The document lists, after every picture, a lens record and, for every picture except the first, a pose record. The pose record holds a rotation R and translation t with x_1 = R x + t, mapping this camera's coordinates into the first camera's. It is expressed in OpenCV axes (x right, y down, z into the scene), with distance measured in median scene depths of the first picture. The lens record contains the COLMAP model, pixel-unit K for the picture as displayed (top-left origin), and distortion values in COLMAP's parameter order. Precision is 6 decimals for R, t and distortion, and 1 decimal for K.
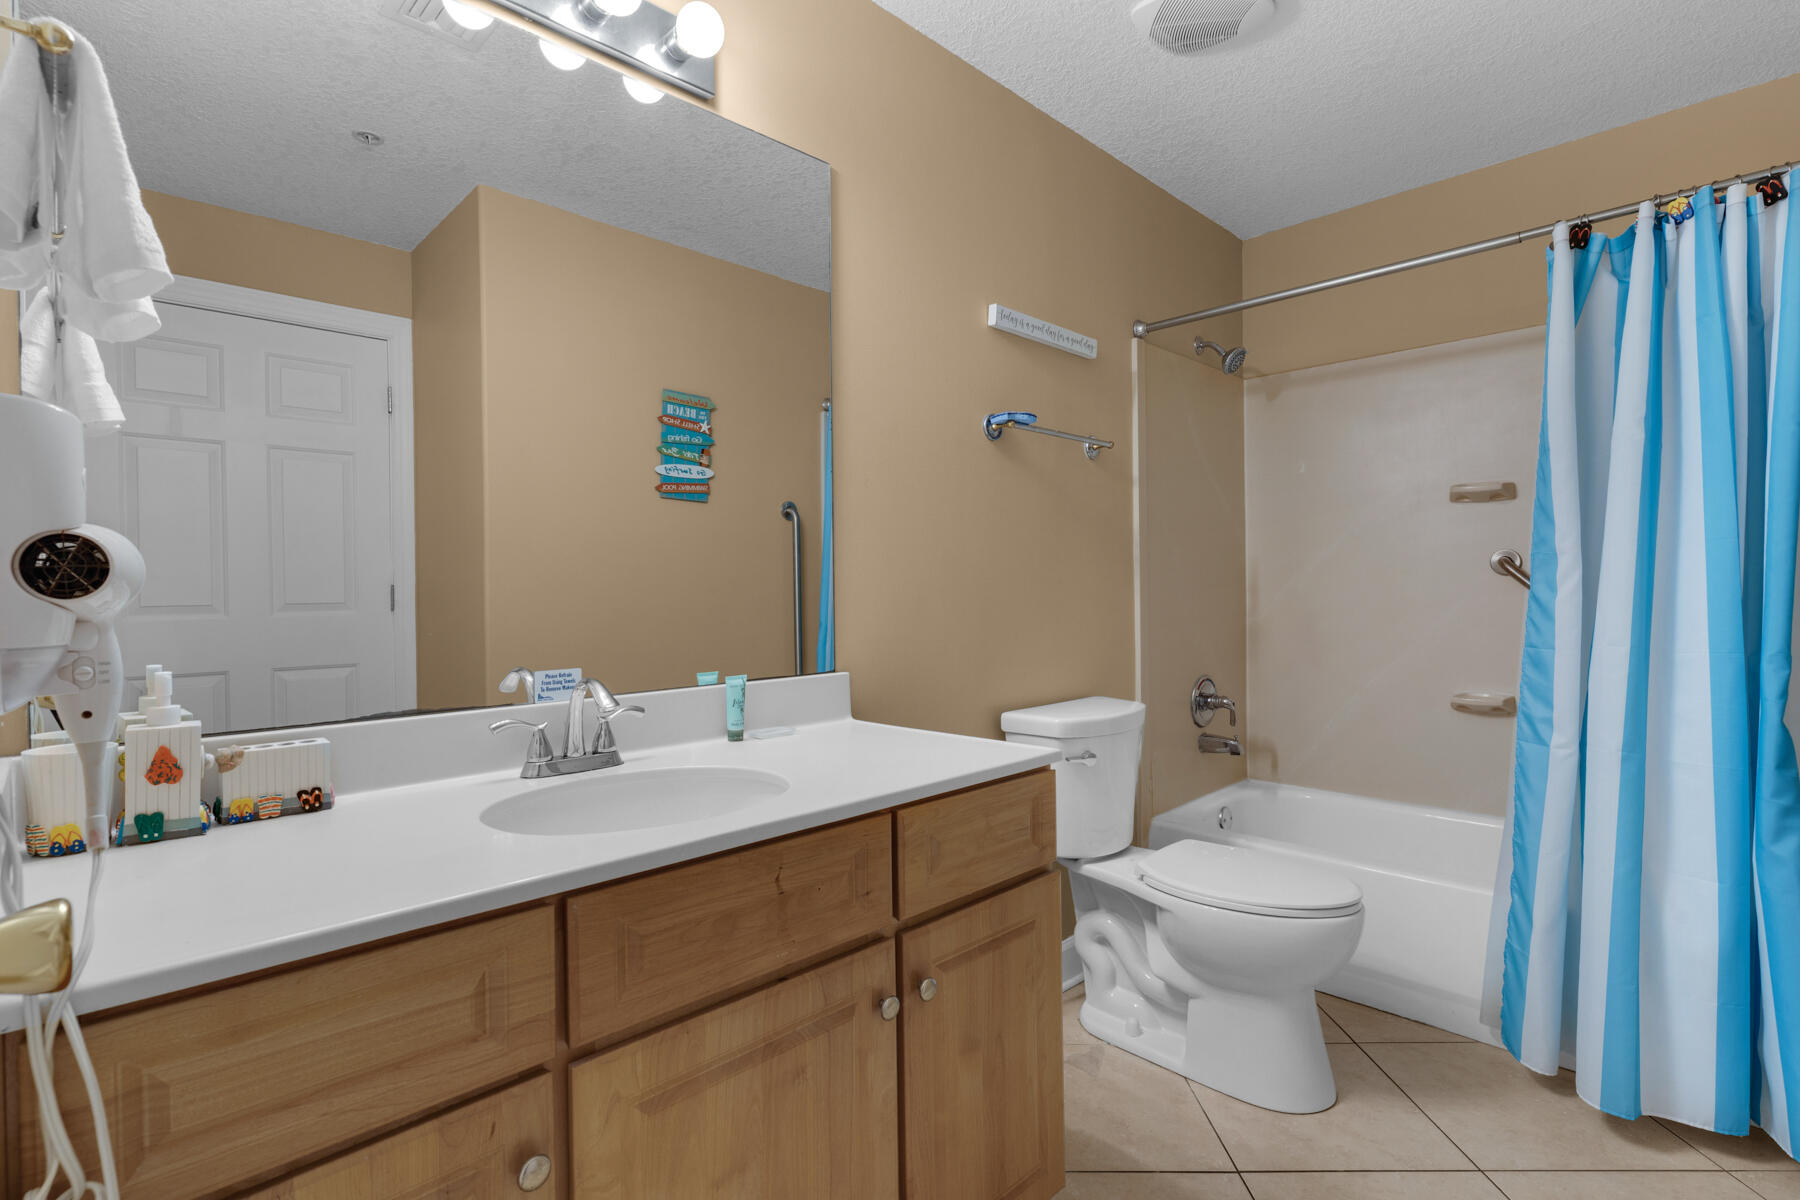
lens RADIAL K [[861.2, 0, 900.0], [0, 861.2, 600.0], [0, 0, 1]] dist [0.001533, 0.000339]
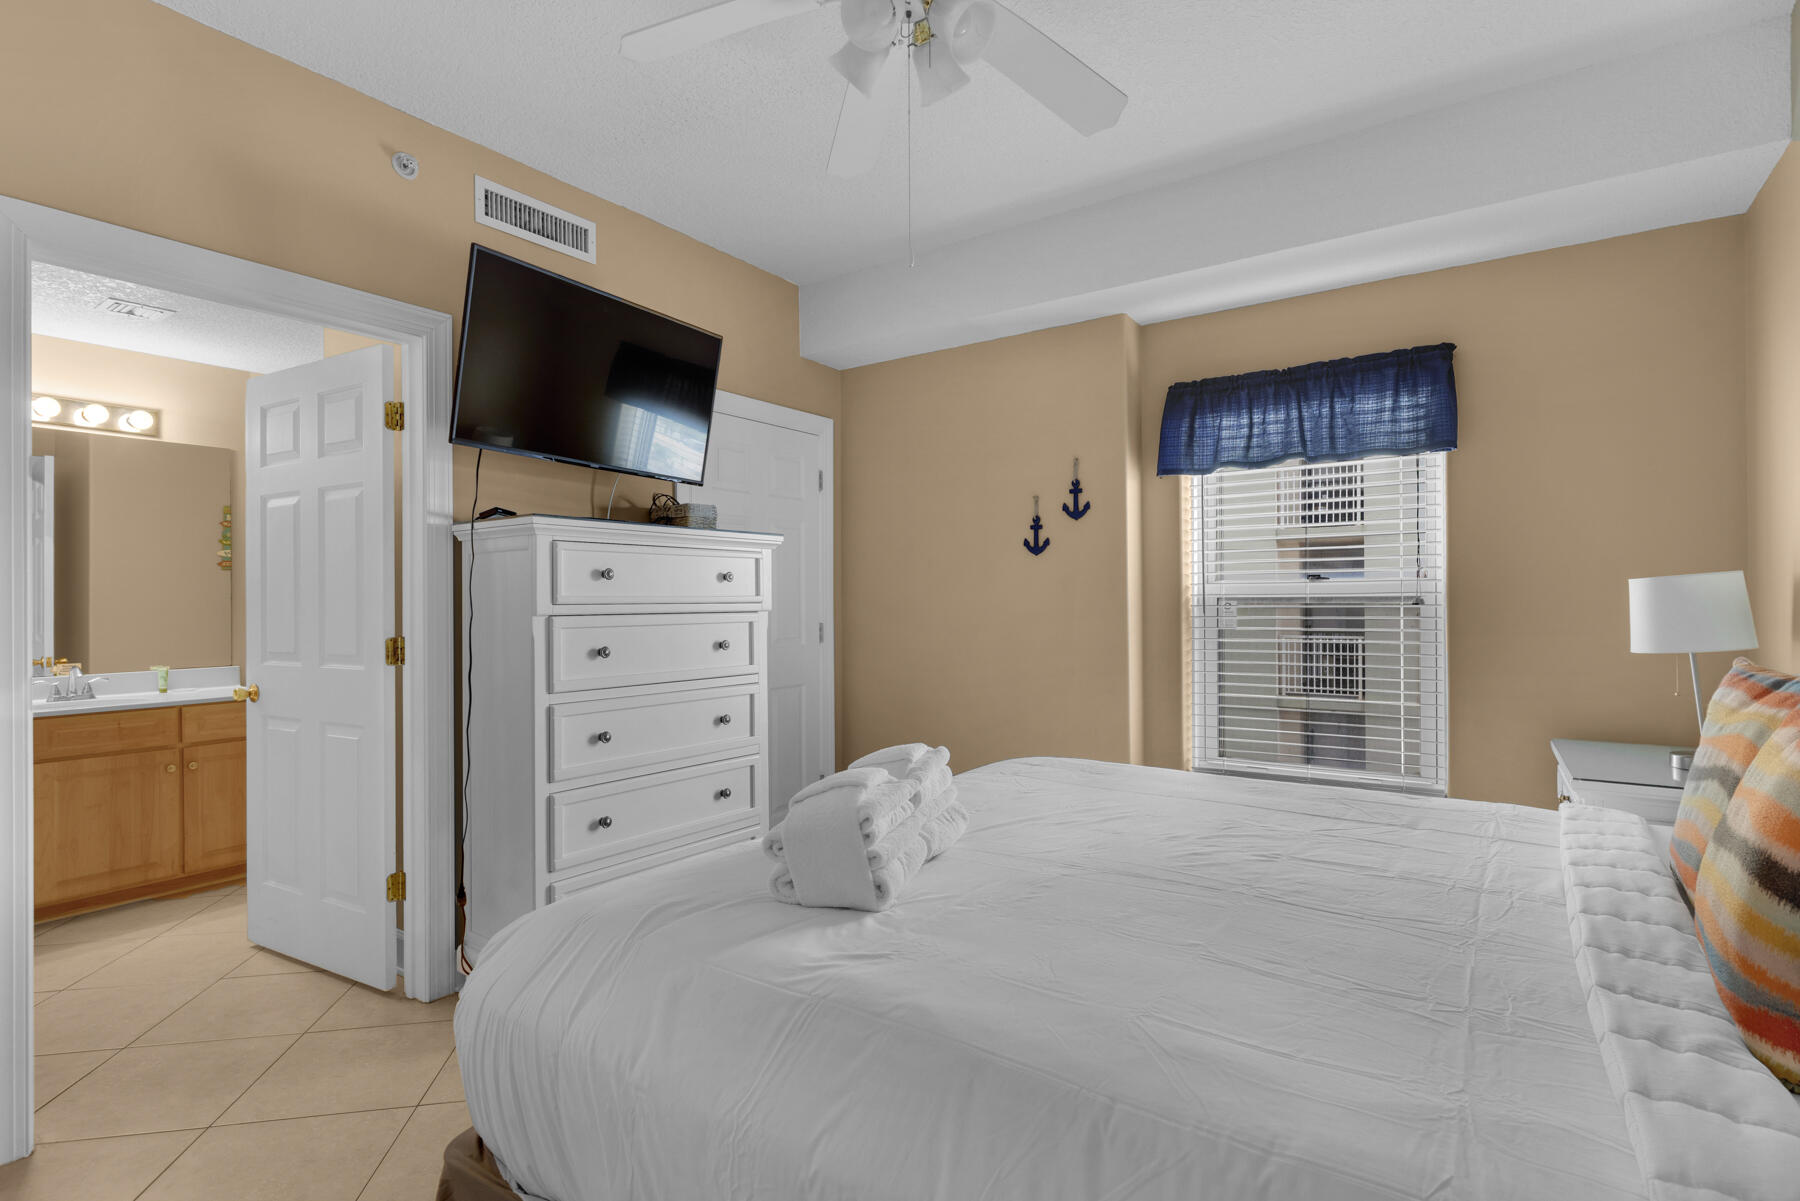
lens RADIAL K [[861.2, 0, 900.0], [0, 861.2, 600.5], [0, 0, 1]] dist [0.001533, 0.000339]
pose [[0.980668, 0.005194, 0.195612, 1.733592], [-0.002498, 0.999899, -0.014024, -0.090891], [-0.195665, 0.013264, 0.980581, -2.296473]]
